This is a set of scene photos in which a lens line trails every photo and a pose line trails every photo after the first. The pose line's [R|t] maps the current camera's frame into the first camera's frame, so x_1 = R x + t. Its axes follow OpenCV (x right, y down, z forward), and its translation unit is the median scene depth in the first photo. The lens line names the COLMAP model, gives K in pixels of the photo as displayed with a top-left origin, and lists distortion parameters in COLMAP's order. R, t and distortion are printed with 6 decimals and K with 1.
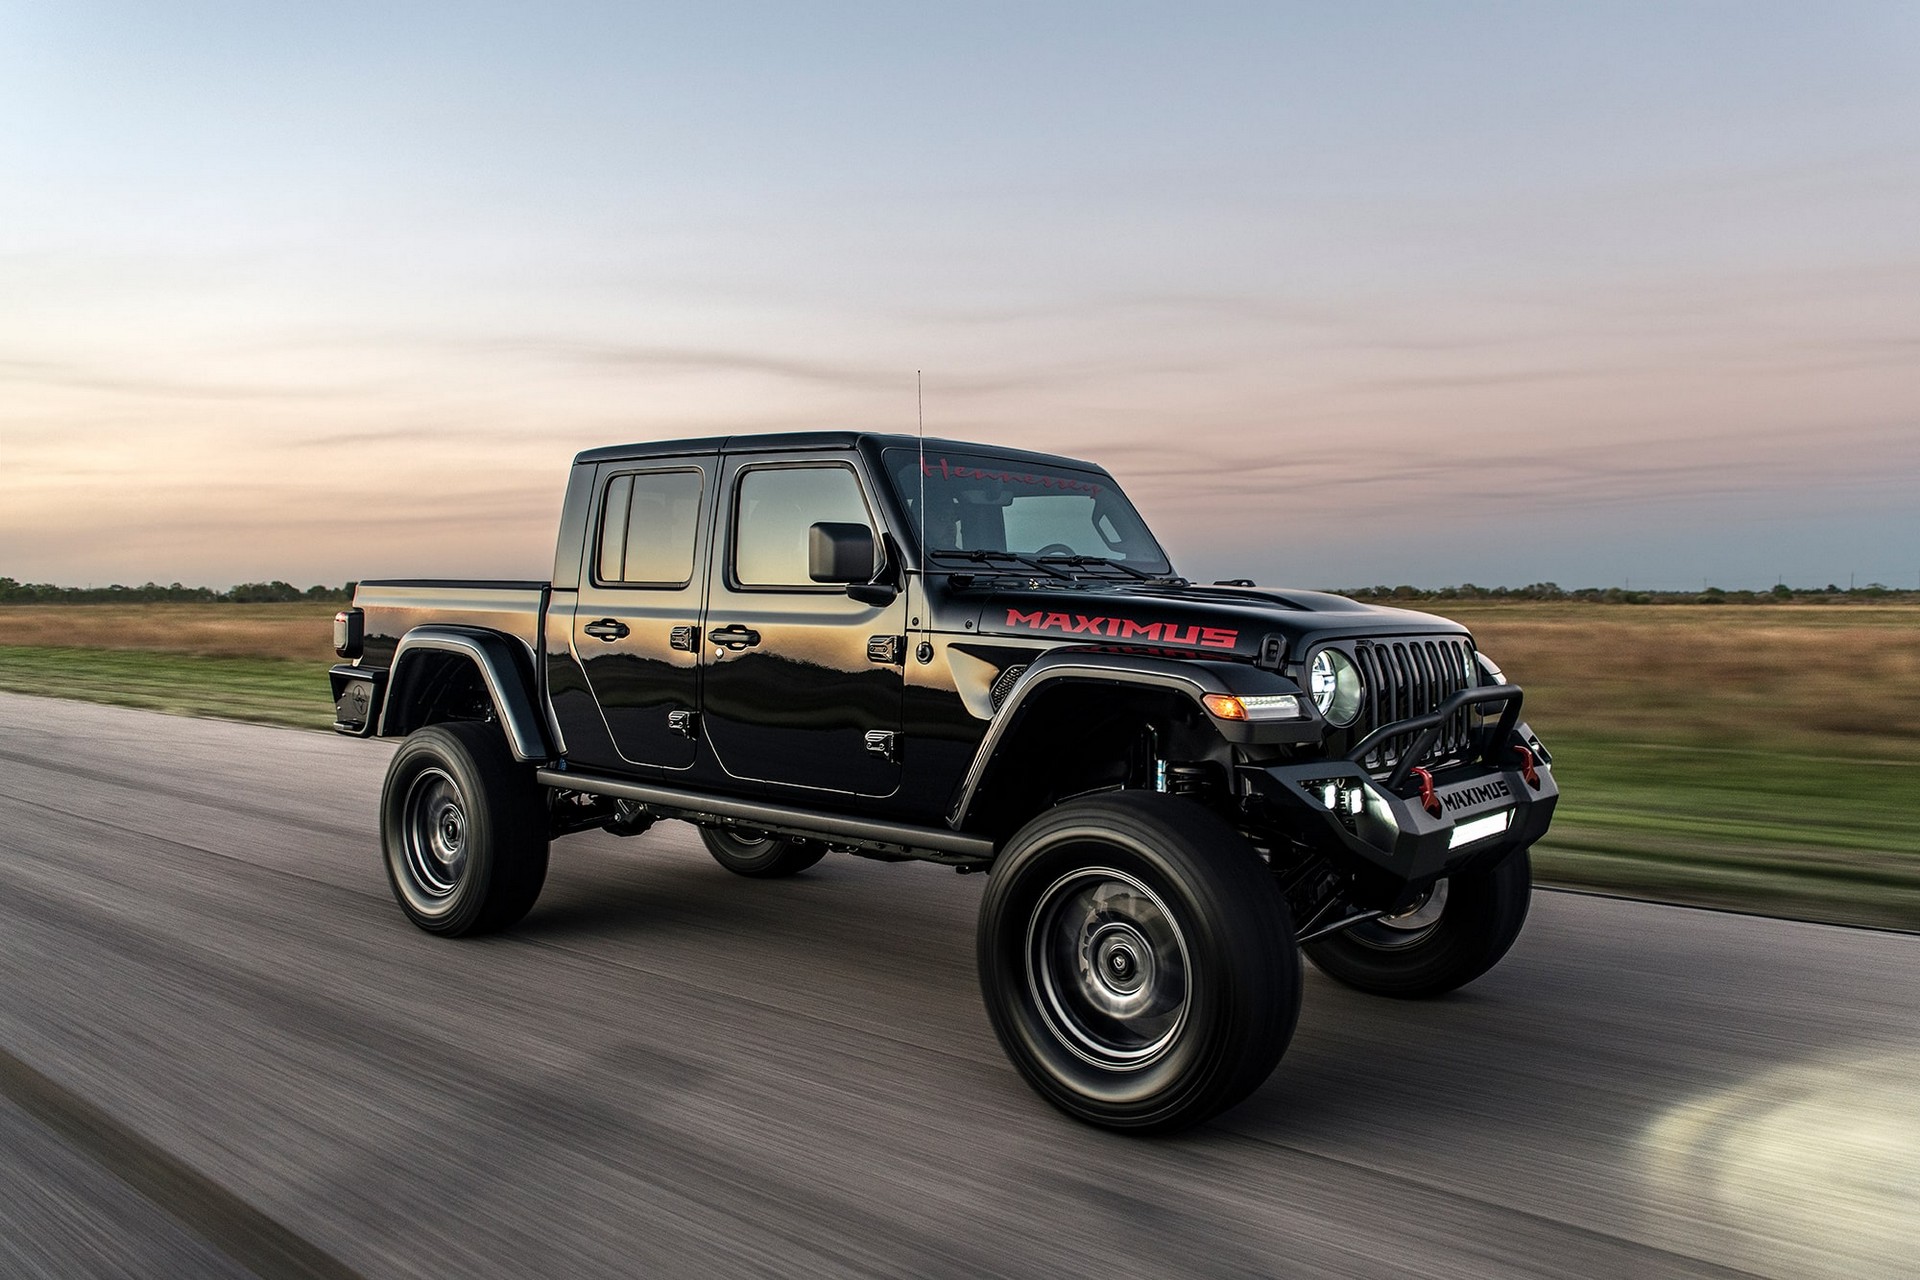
lens RADIAL K [[1492.8, 0, 998.1], [0, 1492.8, 644.2], [0, 0, 1]] dist [-0.011640, -0.001786]
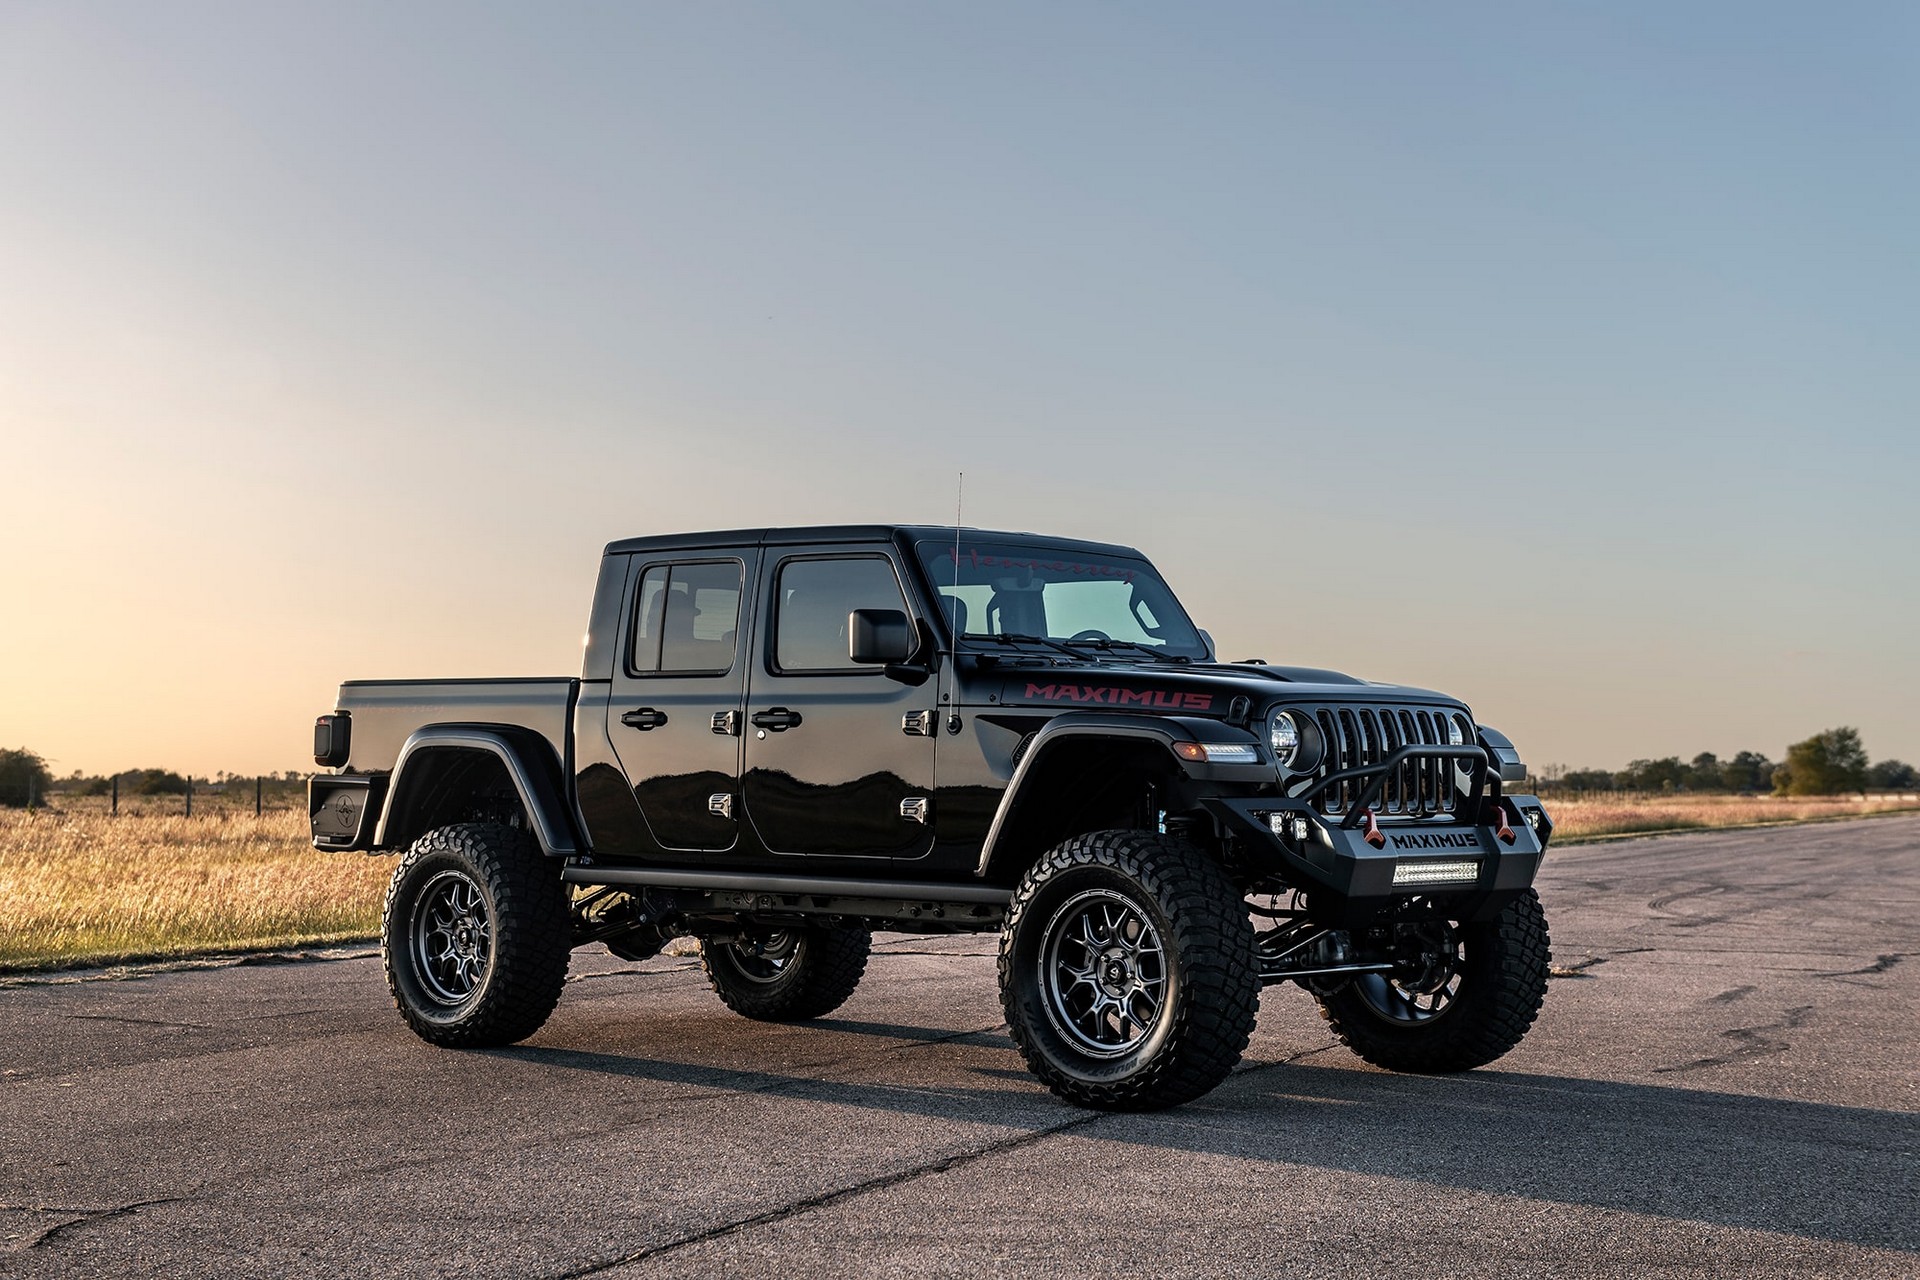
lens RADIAL K [[3095.2, 0, 960.0], [0, 3095.2, 640.0], [0, 0, 1]] dist [0.106082, 0.028574]
pose [[0.997911, -0.009105, -0.063953, 0.097554], [0.004194, 0.997060, -0.076504, 0.112574], [0.064461, 0.076076, 0.995016, -1.228293]]
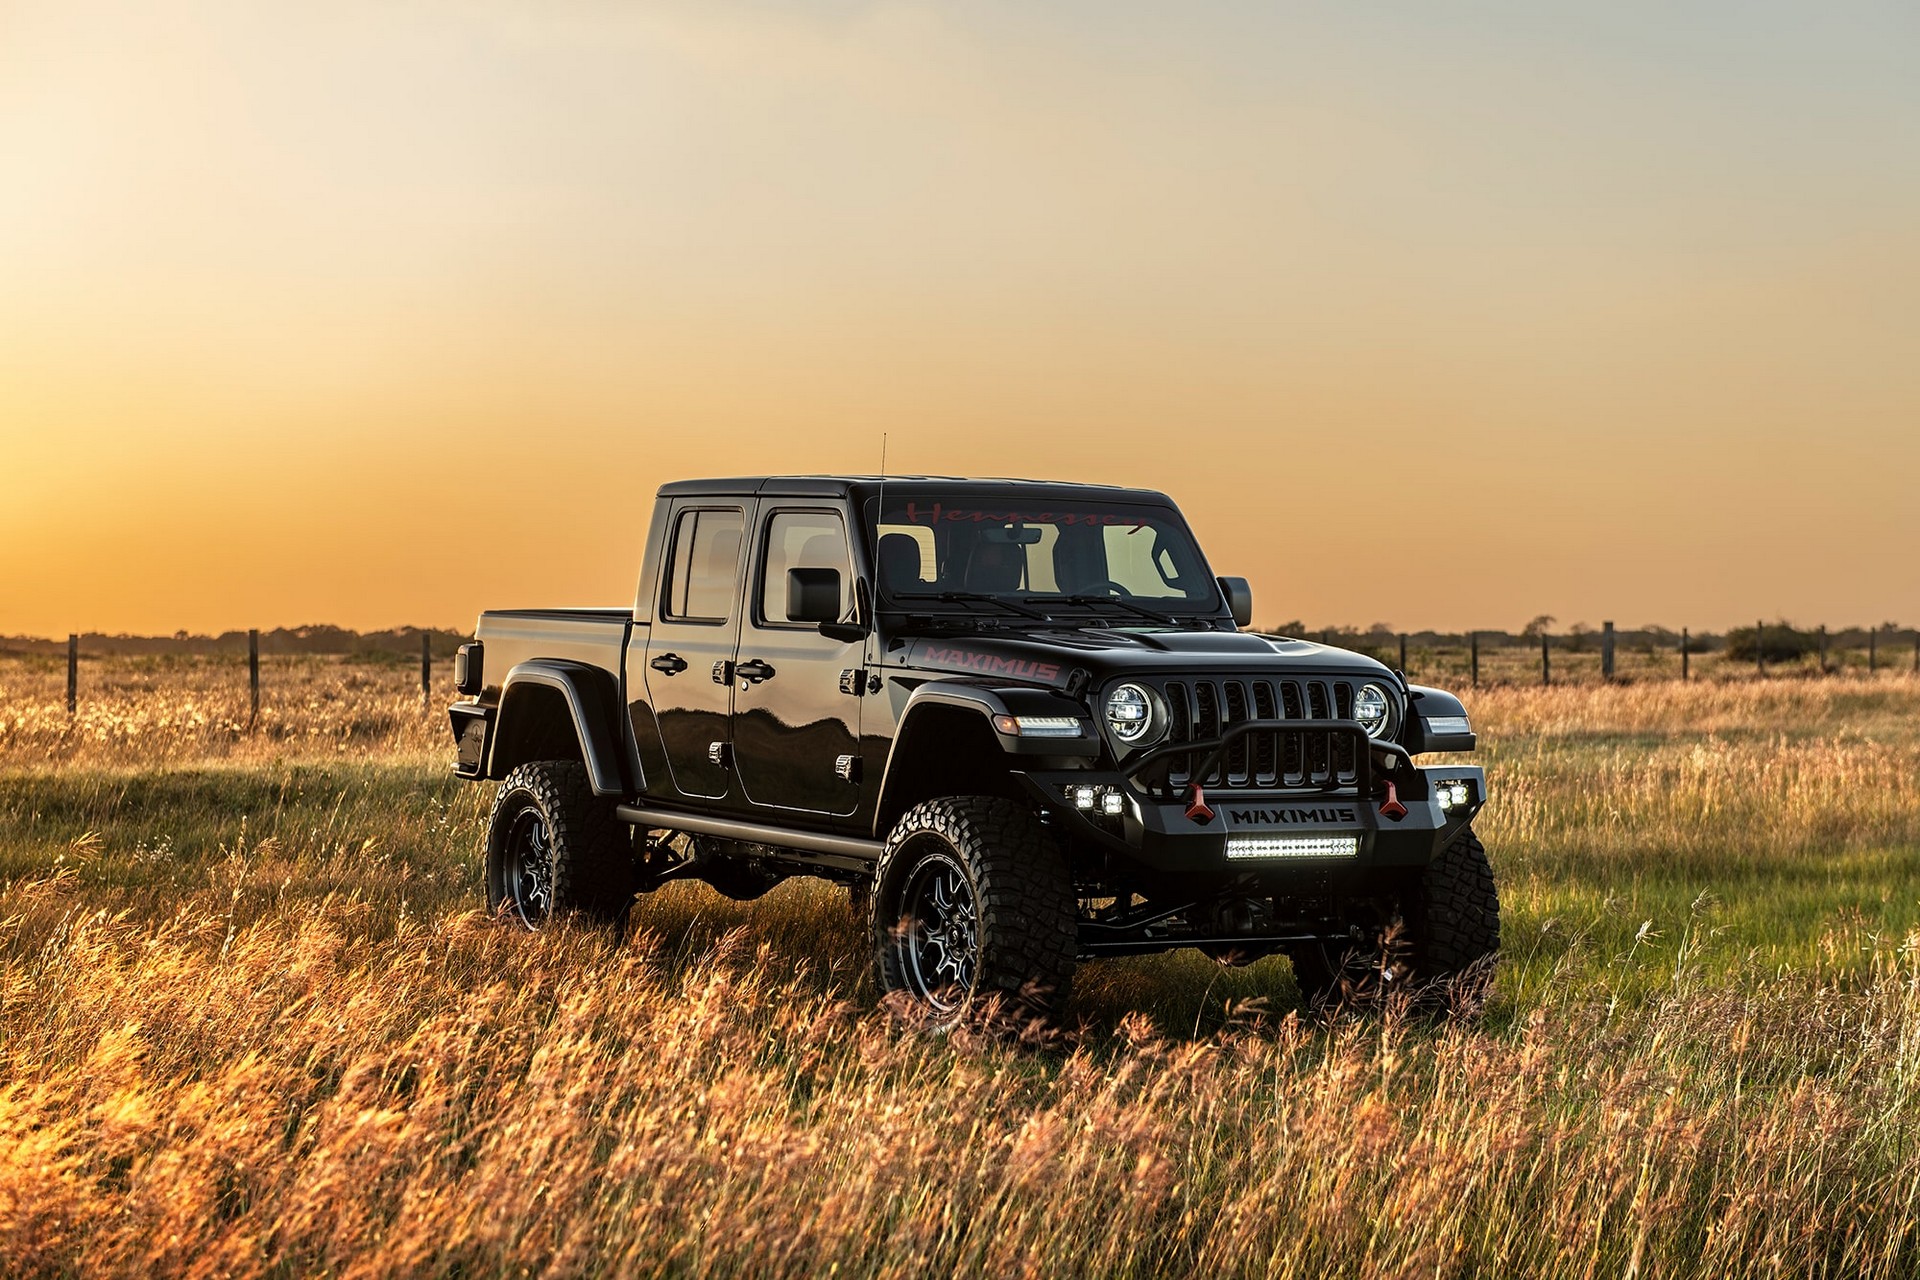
lens RADIAL K [[3933.7, 0, 1027.4], [0, 3933.7, 639.8], [0, 0, 1]] dist [0.073912, 0.121952]
pose [[0.940684, 0.009910, -0.339140, 0.999243], [-0.019256, 0.999522, -0.024205, 0.038812], [0.338738, 0.029300, 0.940424, -1.638229]]
